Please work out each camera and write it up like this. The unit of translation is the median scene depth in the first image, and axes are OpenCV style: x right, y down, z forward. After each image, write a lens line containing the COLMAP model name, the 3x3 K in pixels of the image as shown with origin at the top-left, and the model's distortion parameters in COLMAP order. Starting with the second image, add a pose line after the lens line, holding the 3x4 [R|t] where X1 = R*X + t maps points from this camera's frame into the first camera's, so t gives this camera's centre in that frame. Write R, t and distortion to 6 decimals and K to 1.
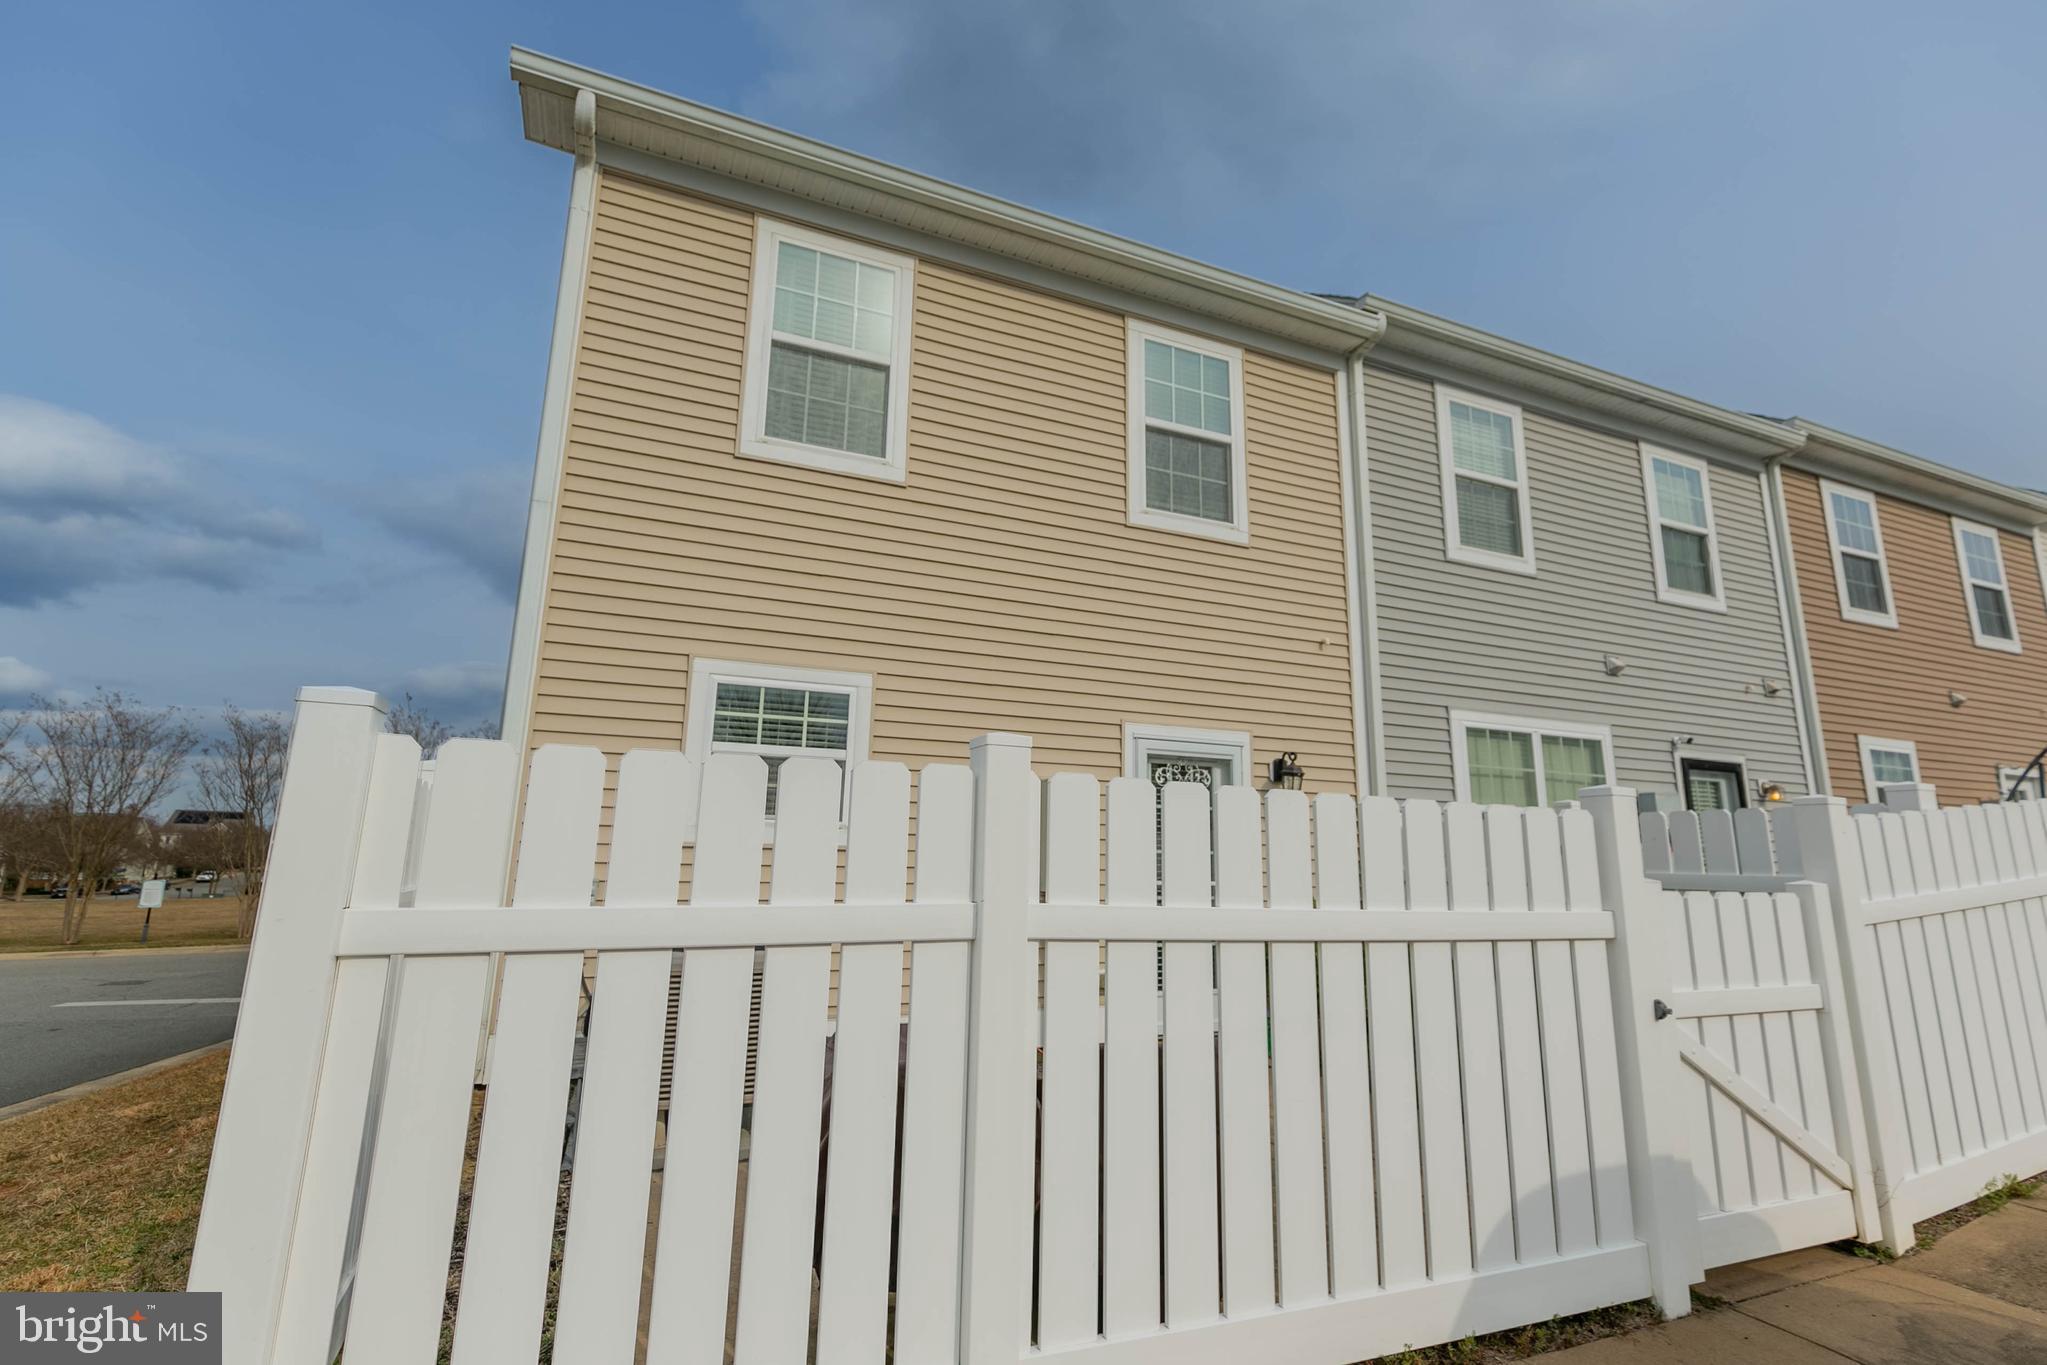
lens RADIAL K [[942.3, 0, 1067.9], [0, 942.3, 663.9], [0, 0, 1]] dist [0.009231, -0.002634]
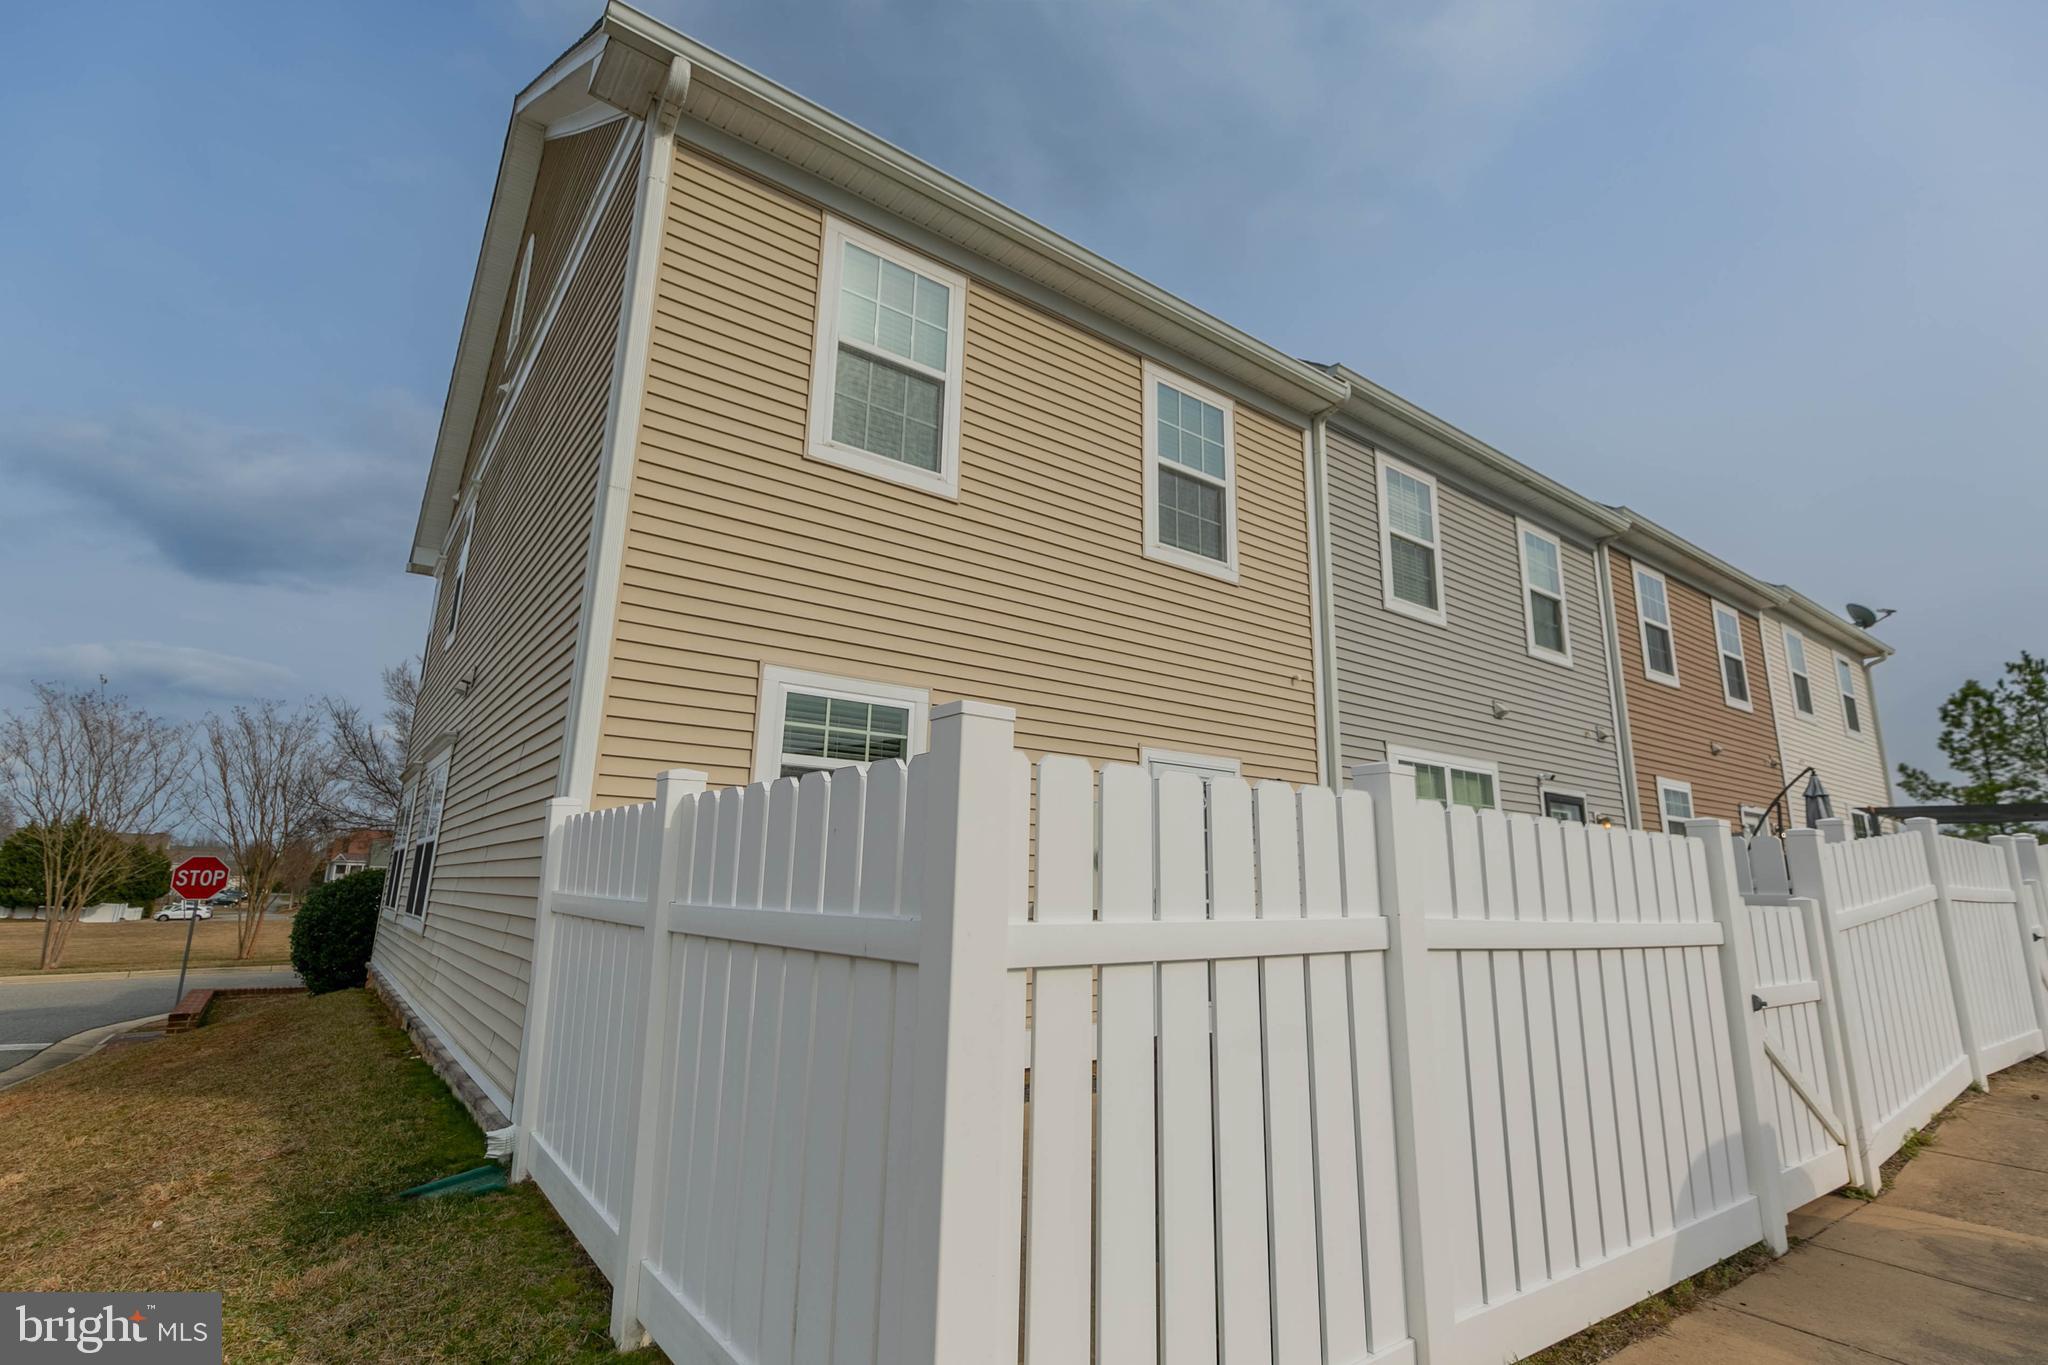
lens RADIAL K [[942.7, 0, 1062.6], [0, 942.7, 668.8], [0, 0, 1]] dist [0.009231, -0.002634]
pose [[0.973962, 0.051892, 0.220693, -0.242526], [-0.048240, 0.998595, -0.021908, 0.003084], [-0.221520, 0.010691, 0.975097, 0.002232]]
